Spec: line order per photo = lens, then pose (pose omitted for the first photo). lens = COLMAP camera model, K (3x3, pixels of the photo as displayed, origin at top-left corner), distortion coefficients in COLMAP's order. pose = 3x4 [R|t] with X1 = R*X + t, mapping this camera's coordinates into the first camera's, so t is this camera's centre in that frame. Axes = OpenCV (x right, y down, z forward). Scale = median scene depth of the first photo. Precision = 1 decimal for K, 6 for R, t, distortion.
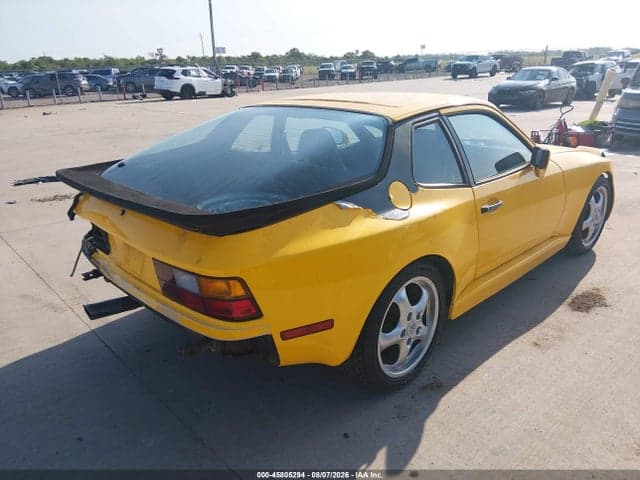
lens RADIAL K [[471.6, 0, 321.5], [0, 471.6, 262.4], [0, 0, 1]] dist [0.084480, -0.121077]
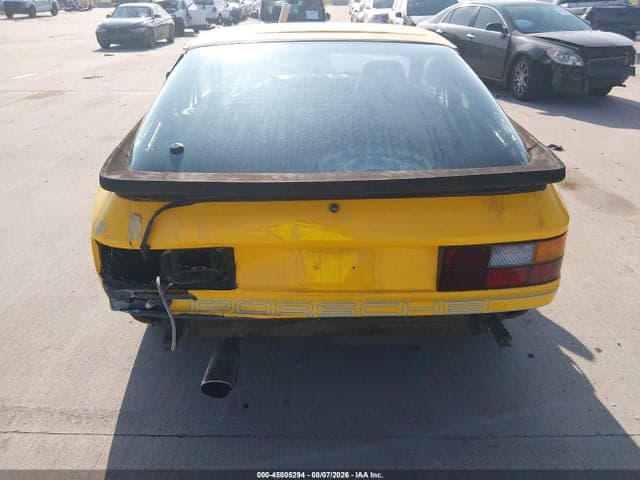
lens RADIAL K [[495.7, 0, 282.5], [0, 495.7, 244.2], [0, 0, 1]] dist [-0.027405, -0.004577]
pose [[0.695358, -0.306947, 0.649816, -0.142409], [0.264044, 0.950078, 0.166229, -0.028931], [-0.668399, 0.055991, 0.741692, 0.081597]]
